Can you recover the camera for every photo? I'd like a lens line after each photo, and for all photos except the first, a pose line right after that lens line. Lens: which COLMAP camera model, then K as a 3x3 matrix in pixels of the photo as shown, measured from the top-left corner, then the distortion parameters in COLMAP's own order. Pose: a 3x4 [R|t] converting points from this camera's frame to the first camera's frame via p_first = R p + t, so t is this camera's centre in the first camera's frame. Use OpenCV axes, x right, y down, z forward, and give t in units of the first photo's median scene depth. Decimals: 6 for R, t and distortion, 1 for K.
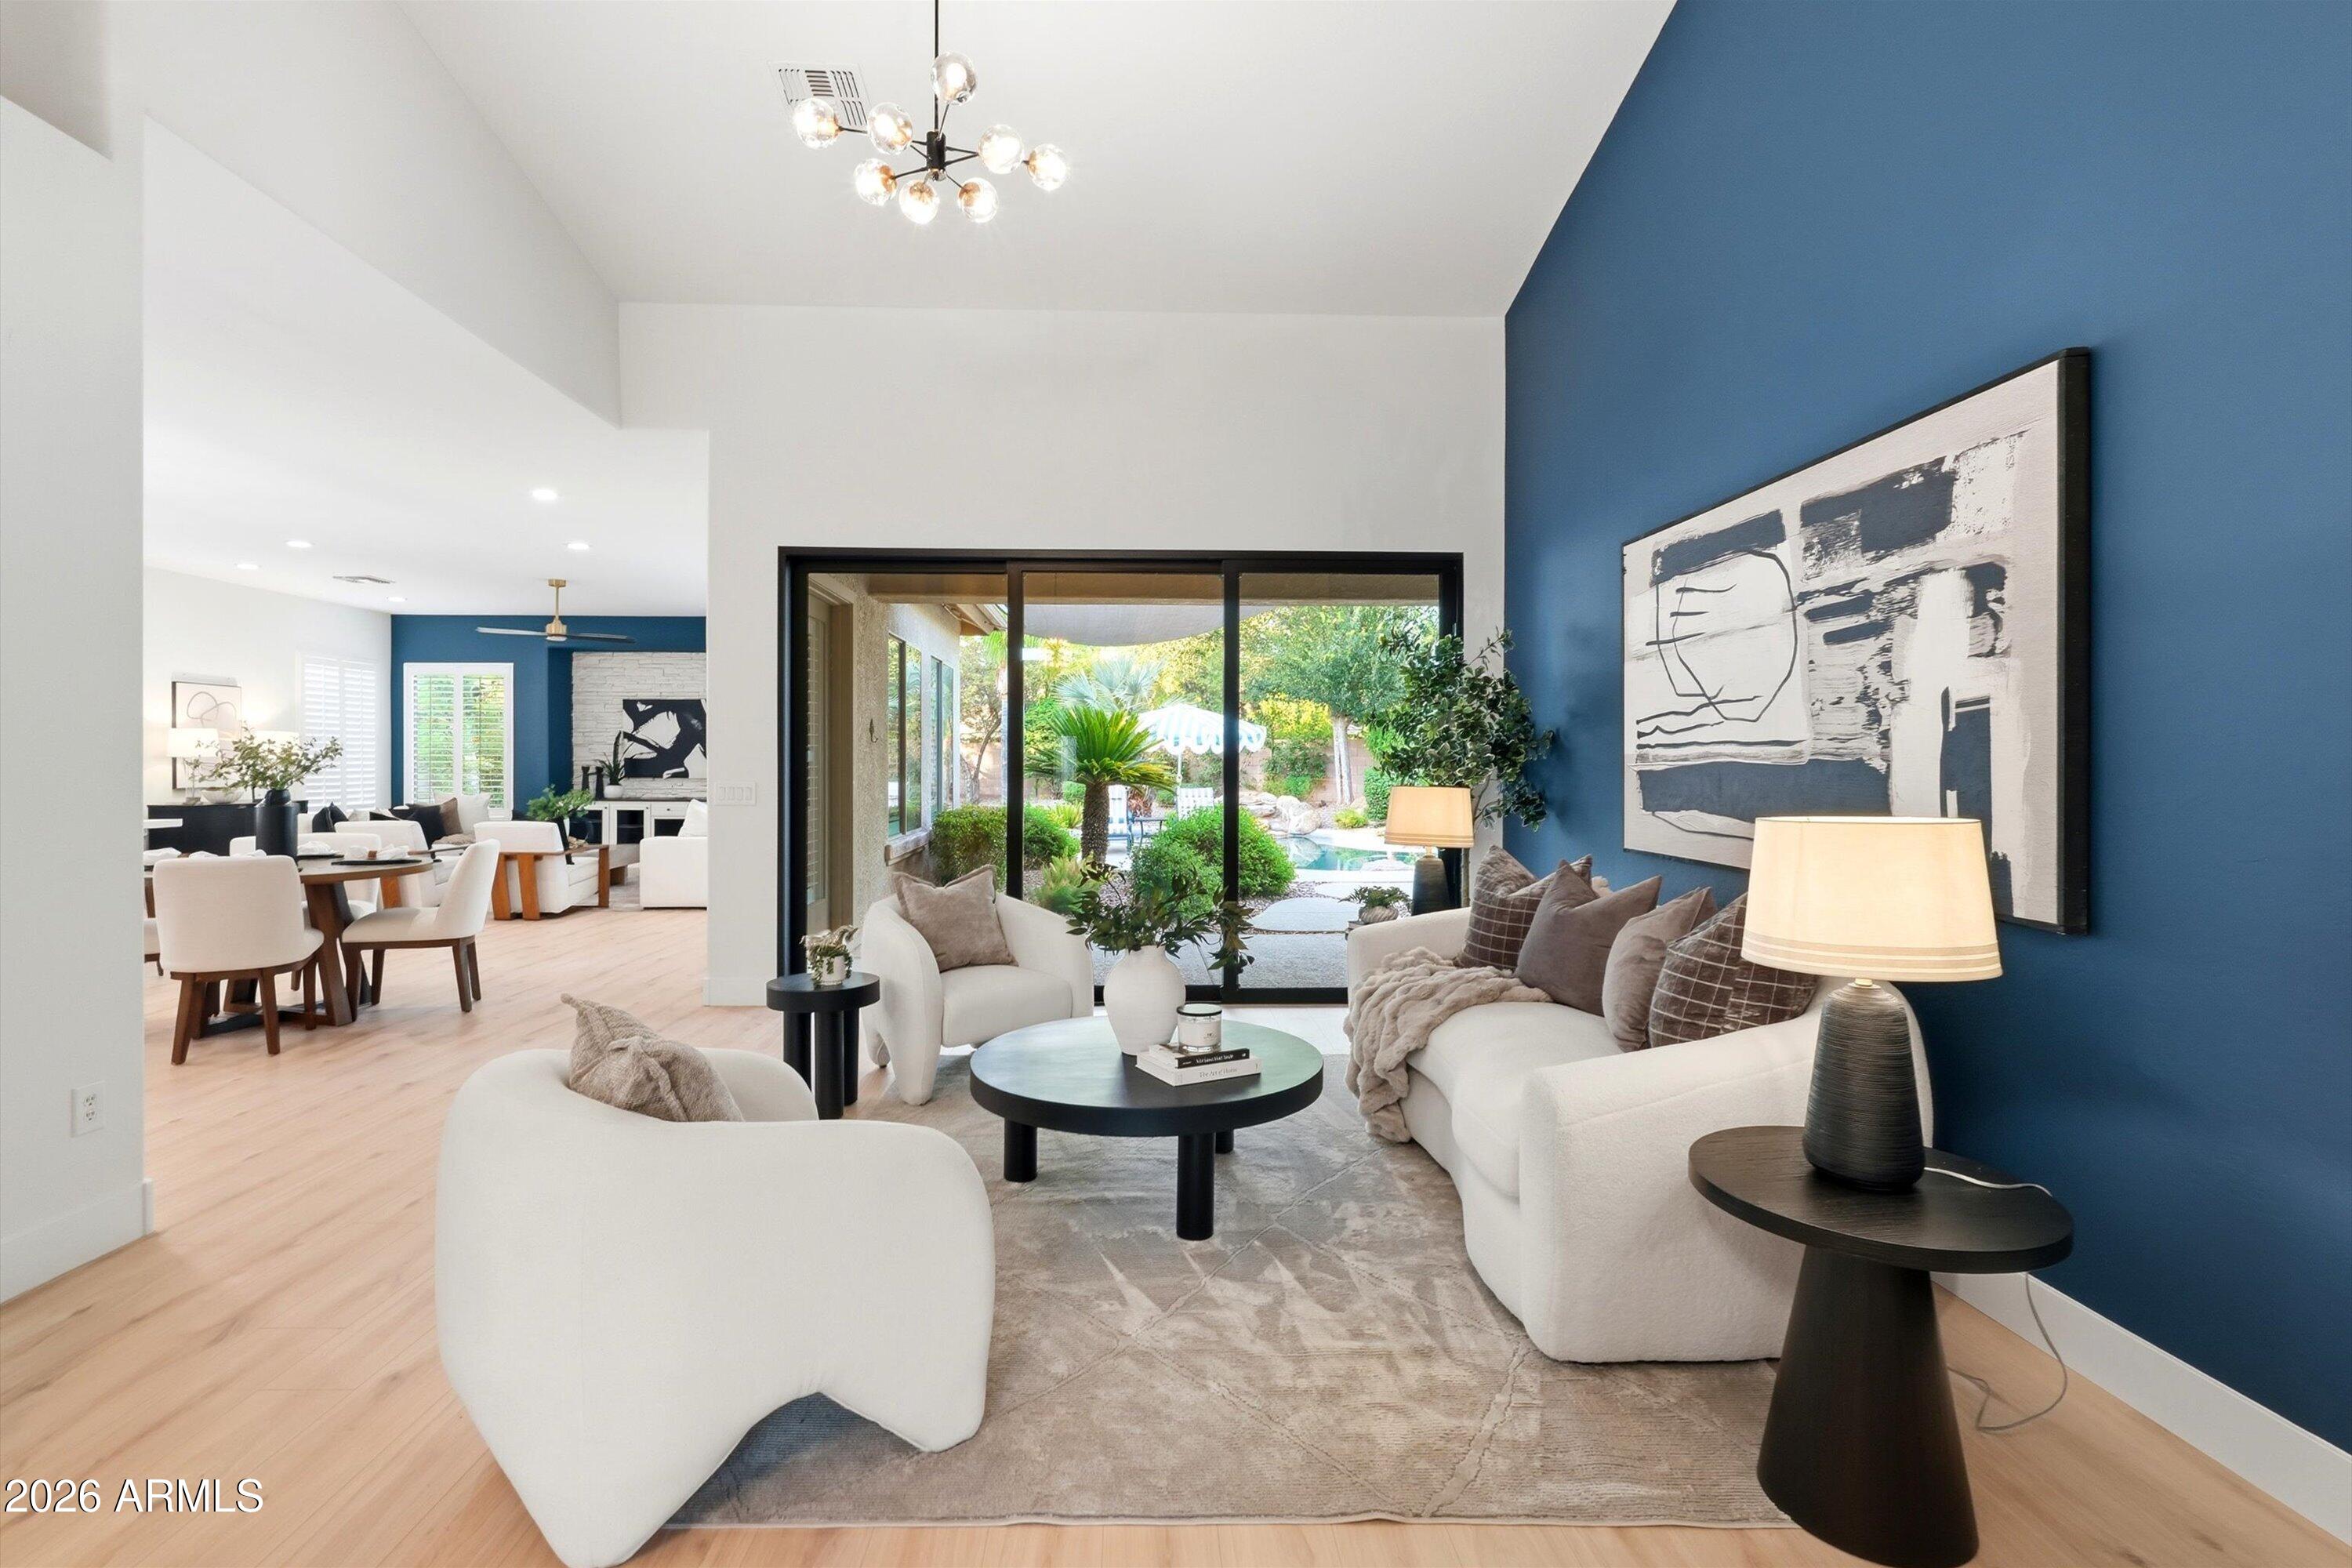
lens RADIAL K [[1107.0, 0, 1163.3], [0, 1107.0, 772.4], [0, 0, 1]] dist [-0.004711, 0.002840]
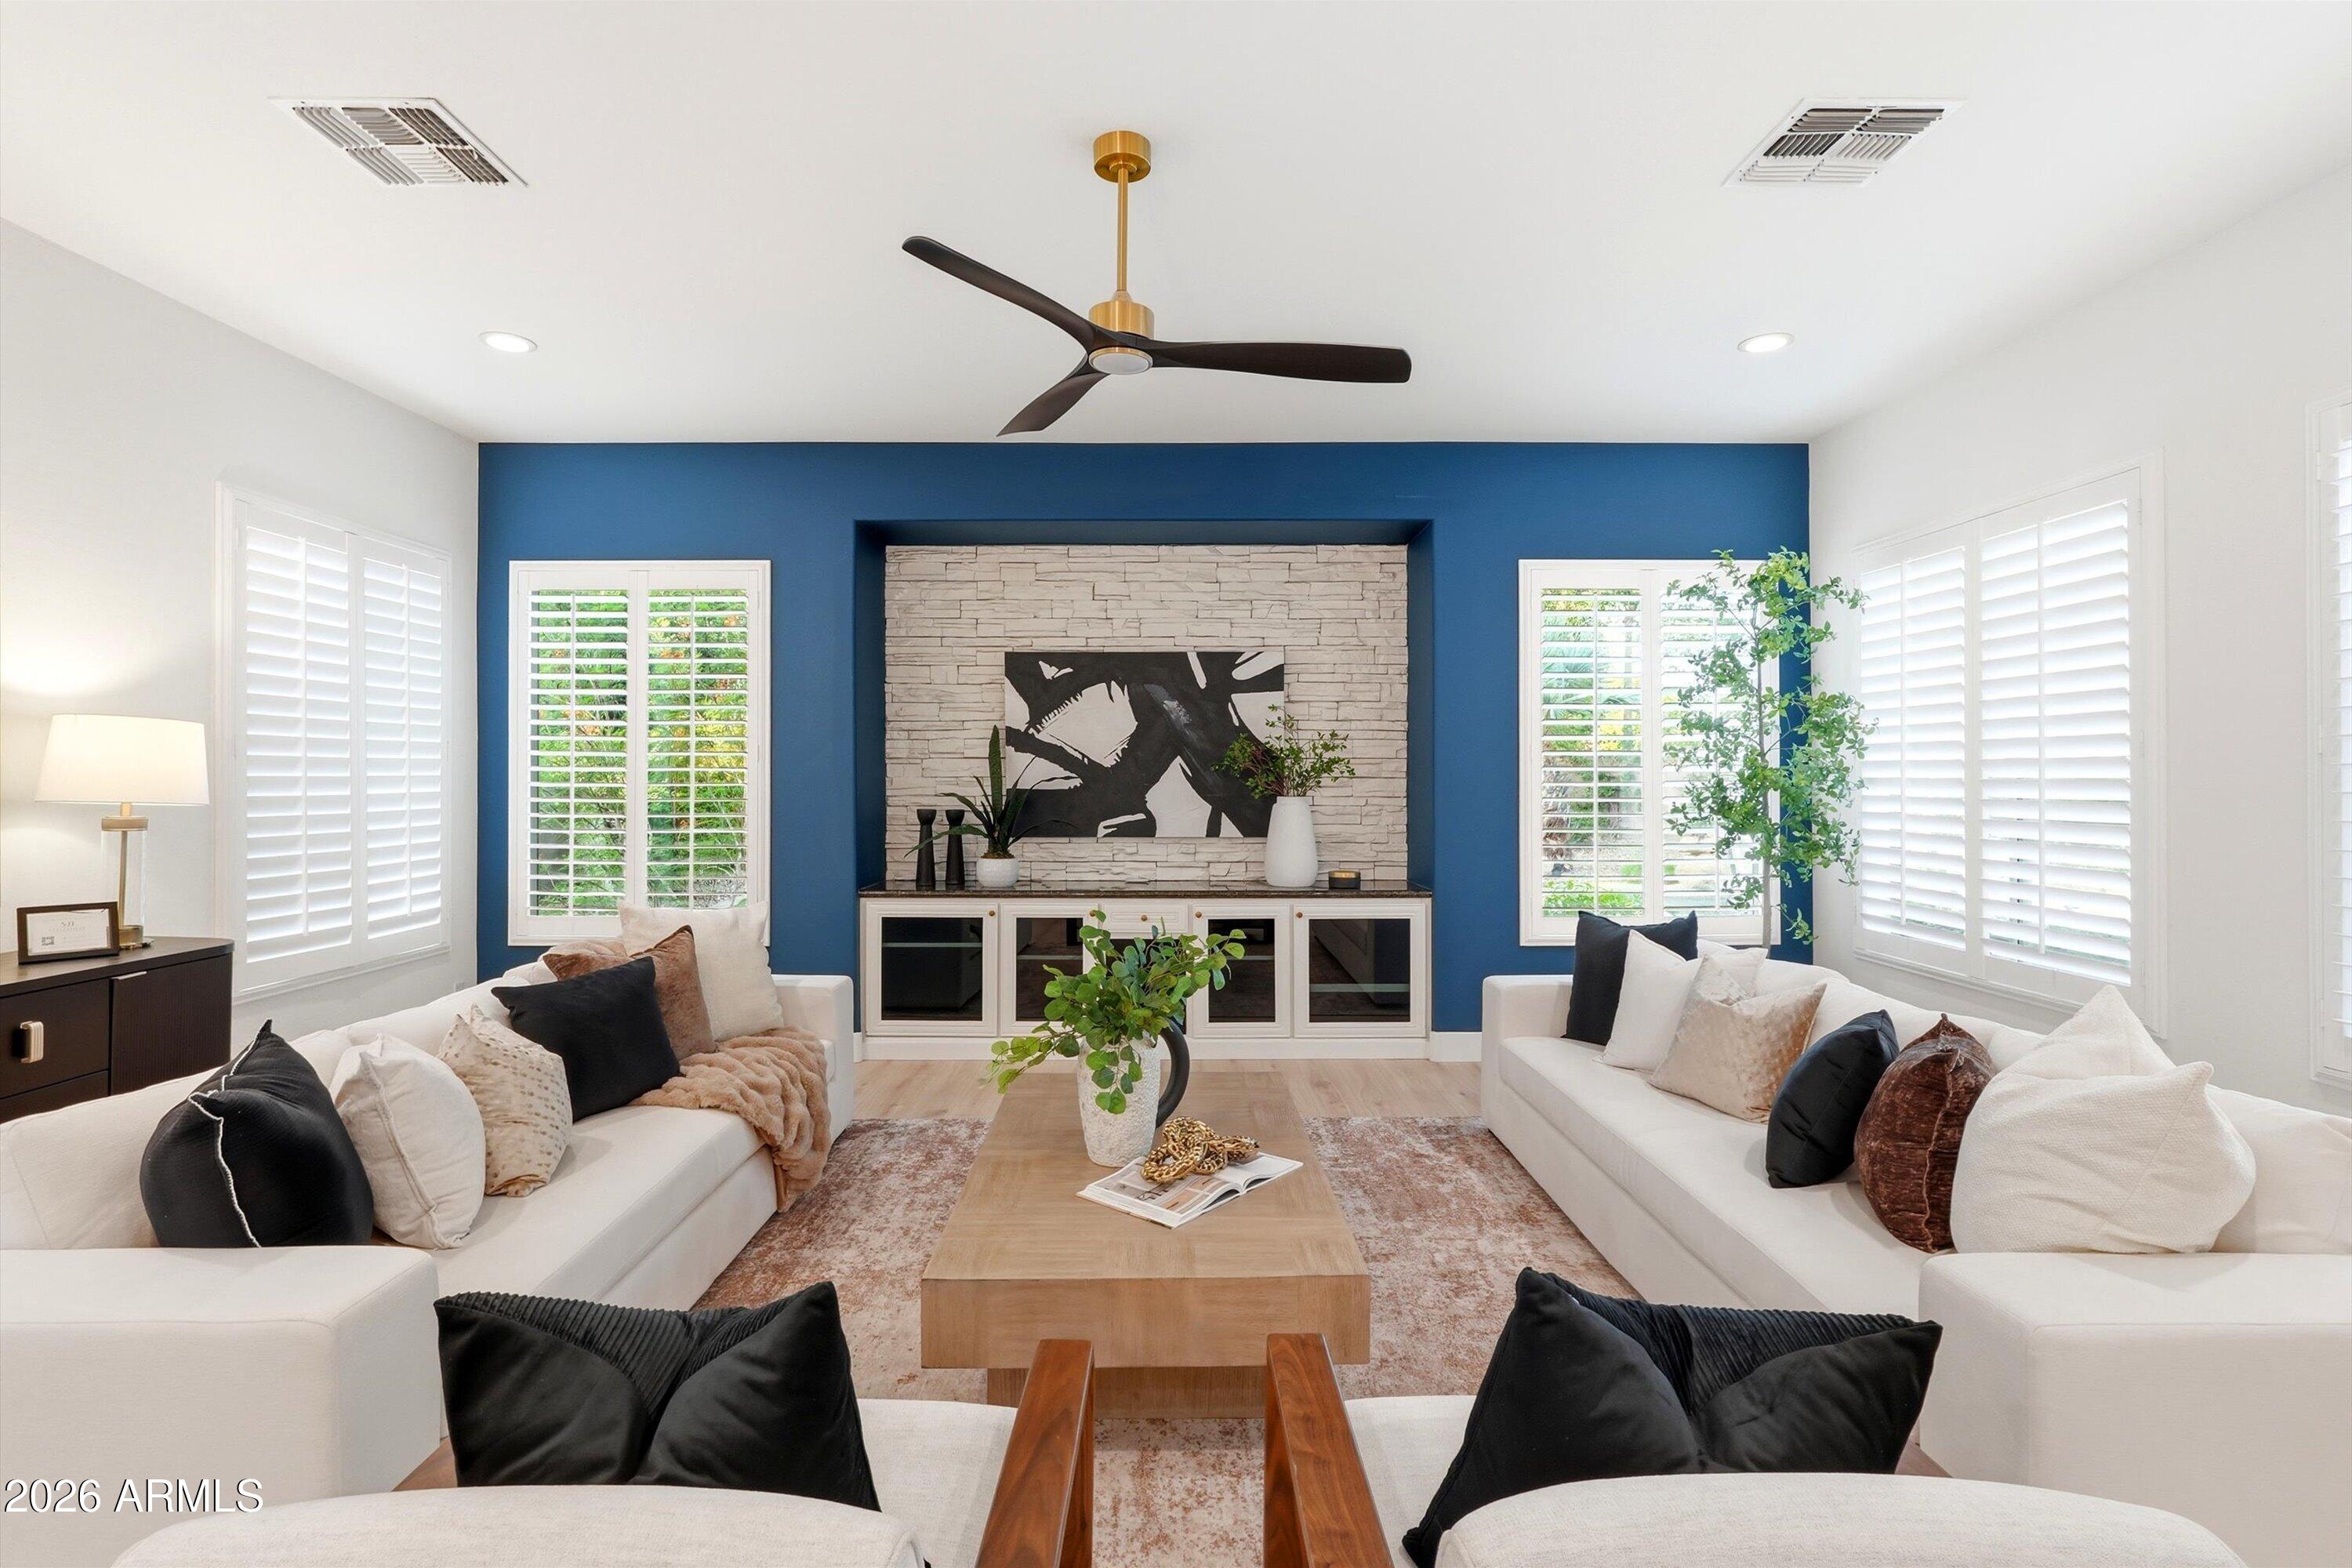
lens RADIAL K [[1107.0, 0, 1159.5], [0, 1107.0, 767.4], [0, 0, 1]] dist [-0.004711, 0.002840]
pose [[0.999417, -0.001330, -0.034111, -0.426199], [0.000798, 0.999878, -0.015599, -0.015332], [0.034128, 0.015563, 0.999296, 0.591102]]
